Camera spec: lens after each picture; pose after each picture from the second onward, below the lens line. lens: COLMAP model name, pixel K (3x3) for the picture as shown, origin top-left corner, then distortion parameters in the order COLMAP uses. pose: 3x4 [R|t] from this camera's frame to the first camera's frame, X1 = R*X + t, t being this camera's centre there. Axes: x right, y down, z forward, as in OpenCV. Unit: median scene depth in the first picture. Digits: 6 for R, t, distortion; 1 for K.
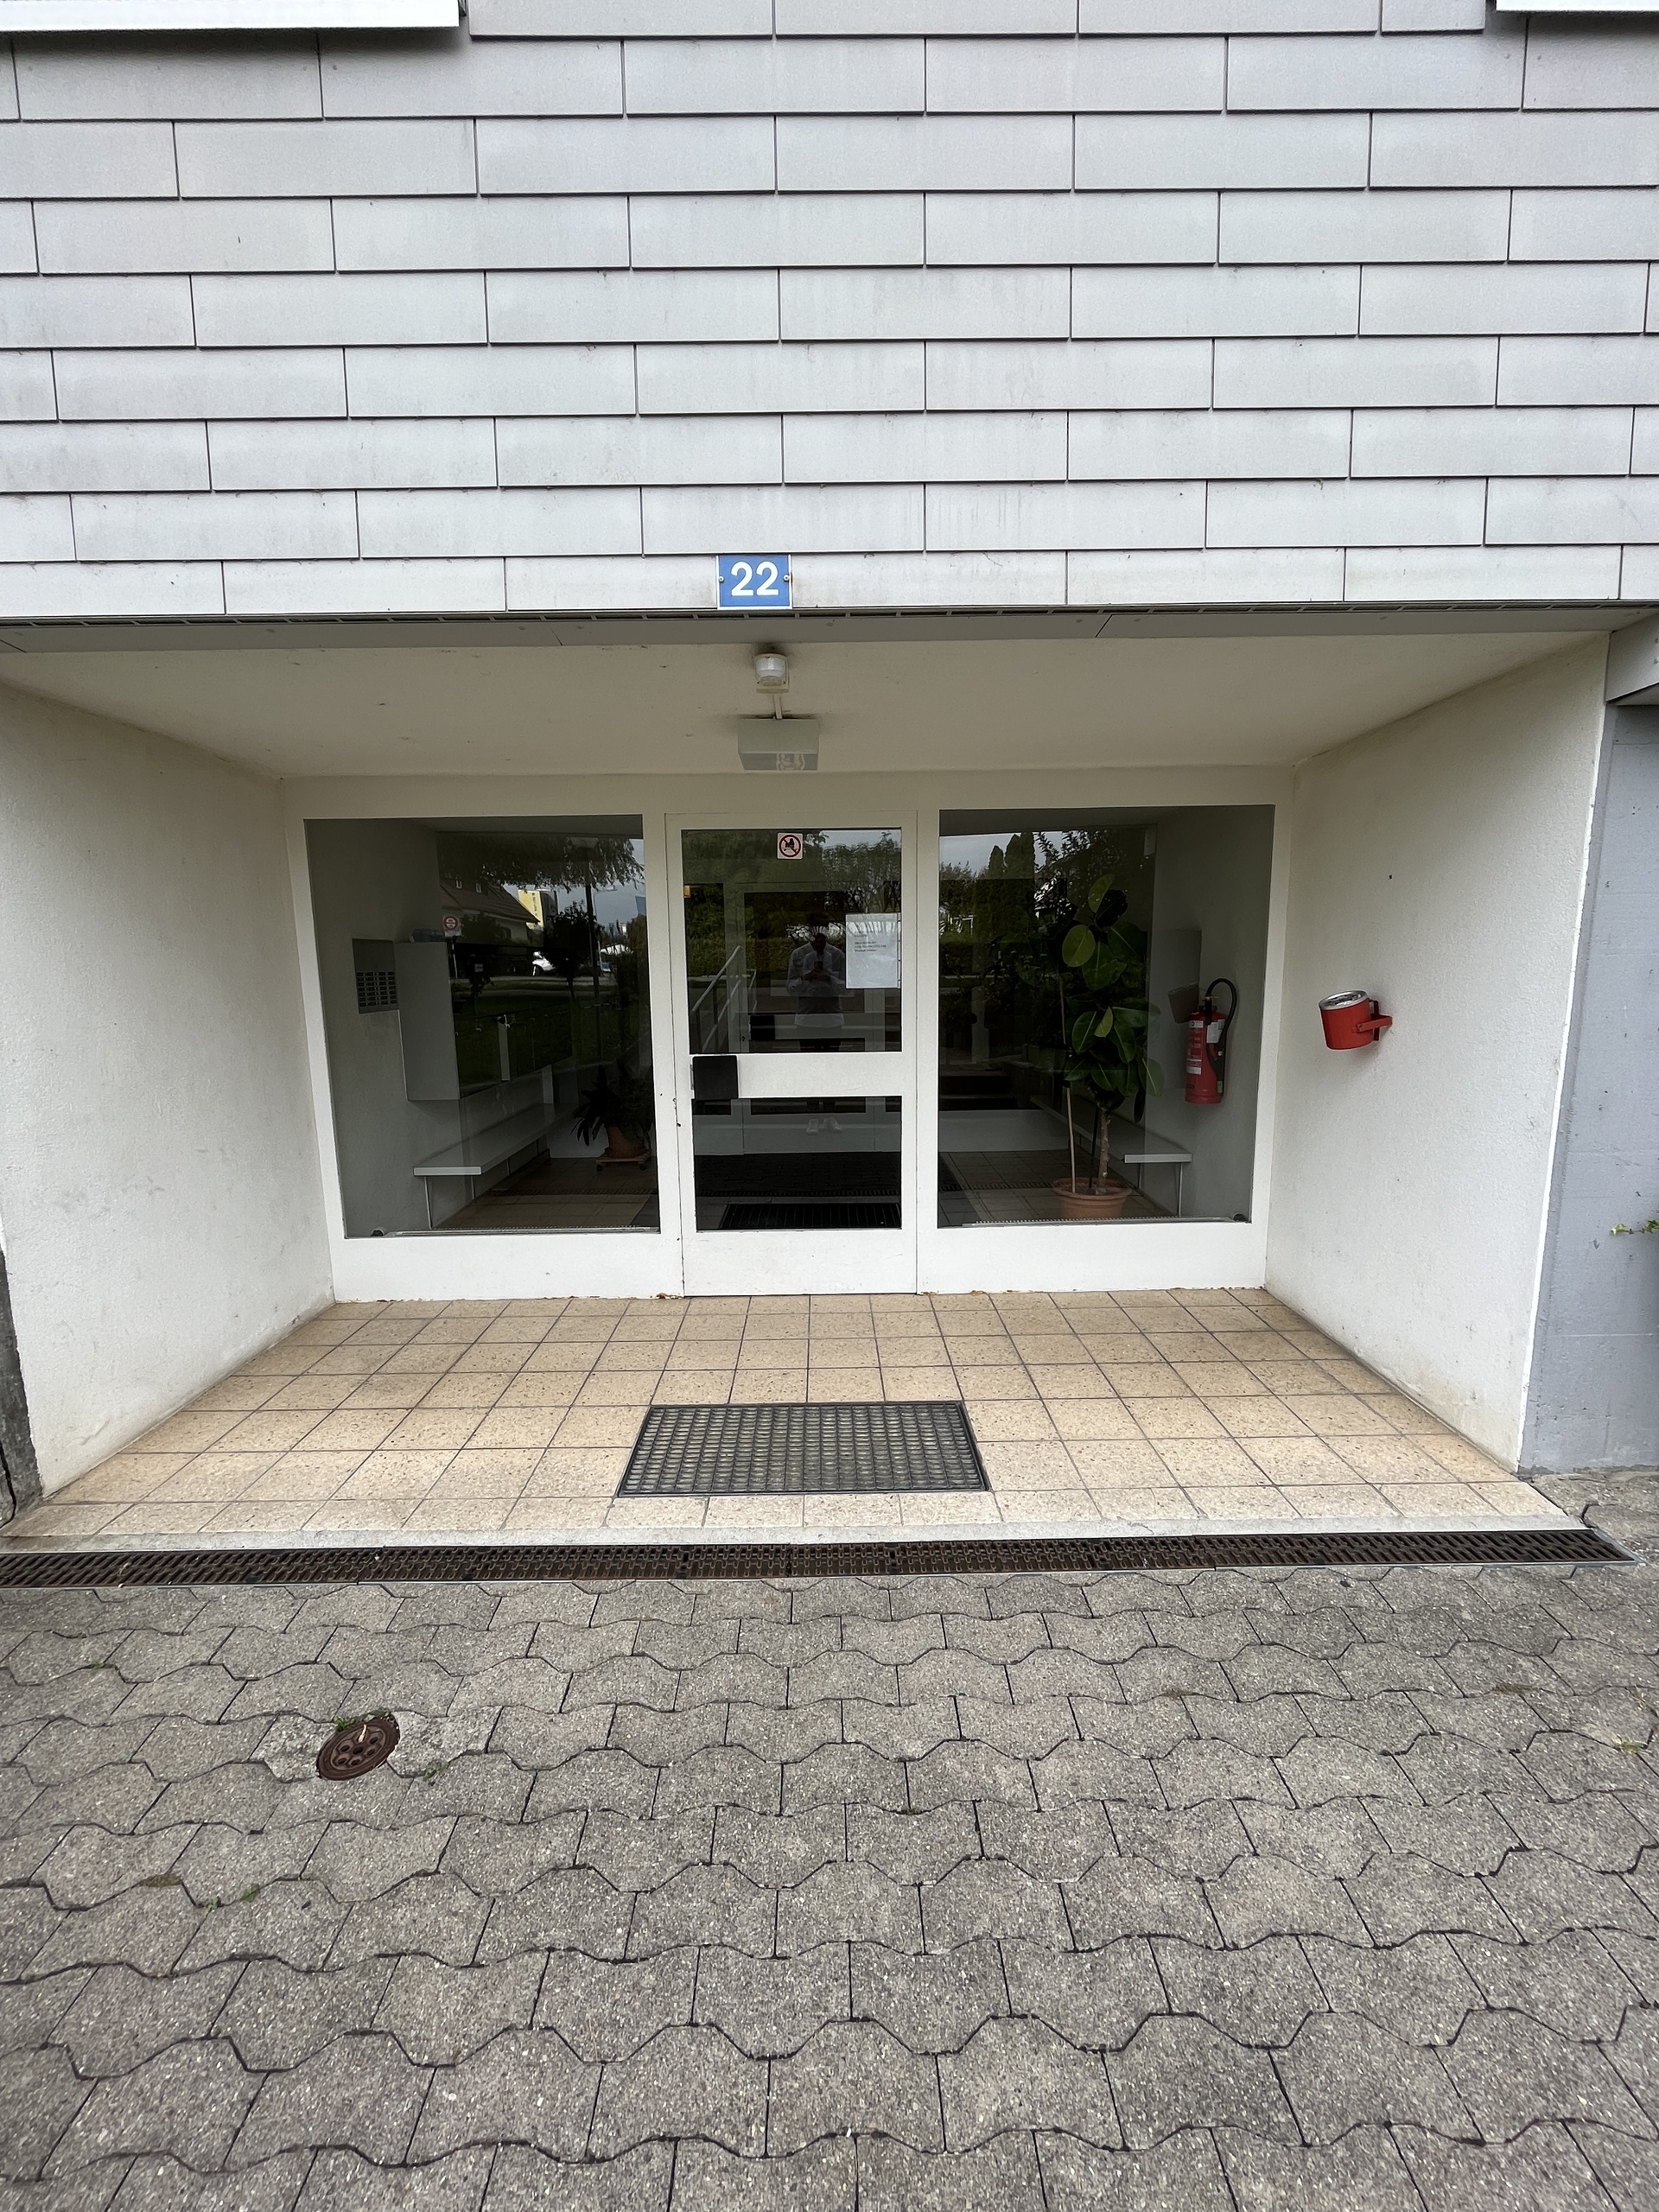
lens RADIAL K [[890.5, 0, 828.2], [0, 890.5, 1100.3], [0, 0, 1]] dist [0.000045, -0.000145]
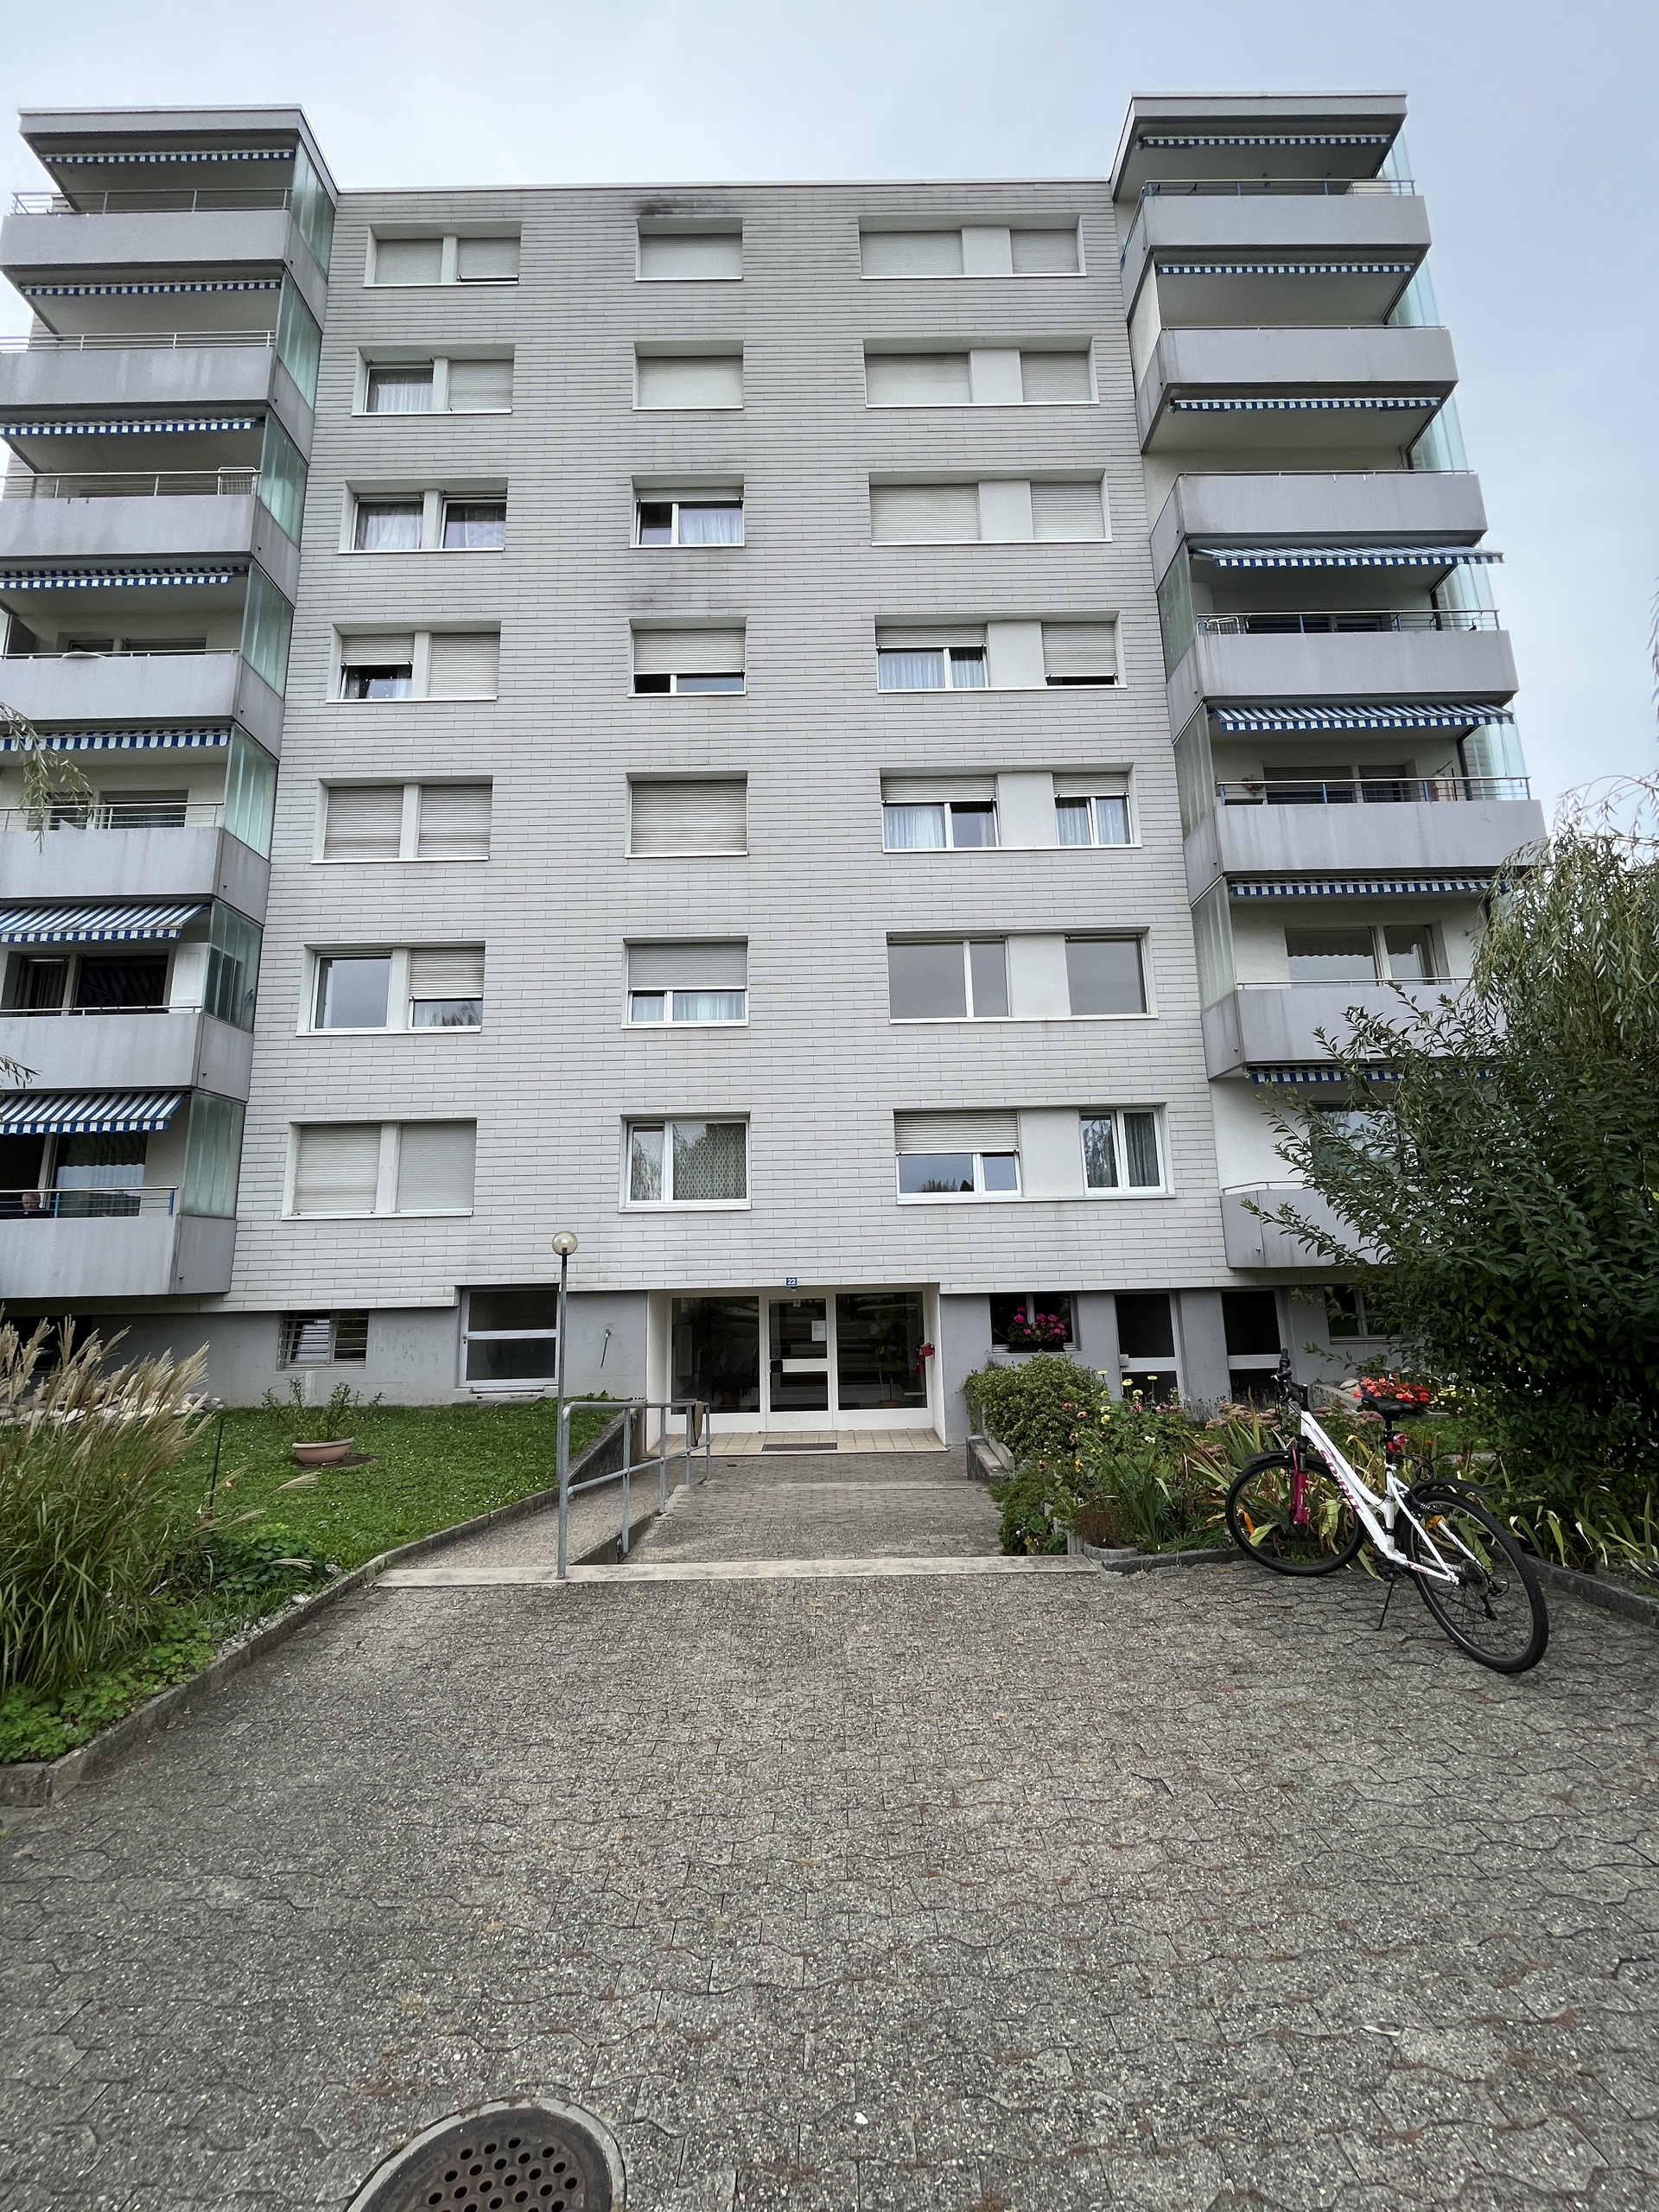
lens RADIAL K [[890.5, 0, 830.6], [0, 890.5, 1105.9], [0, 0, 1]] dist [0.000045, -0.000145]
pose [[0.999964, -0.007837, -0.003349, 0.117905], [0.006285, 0.943488, -0.331347, 0.178198], [0.005756, 0.331314, 0.943503, -2.809250]]
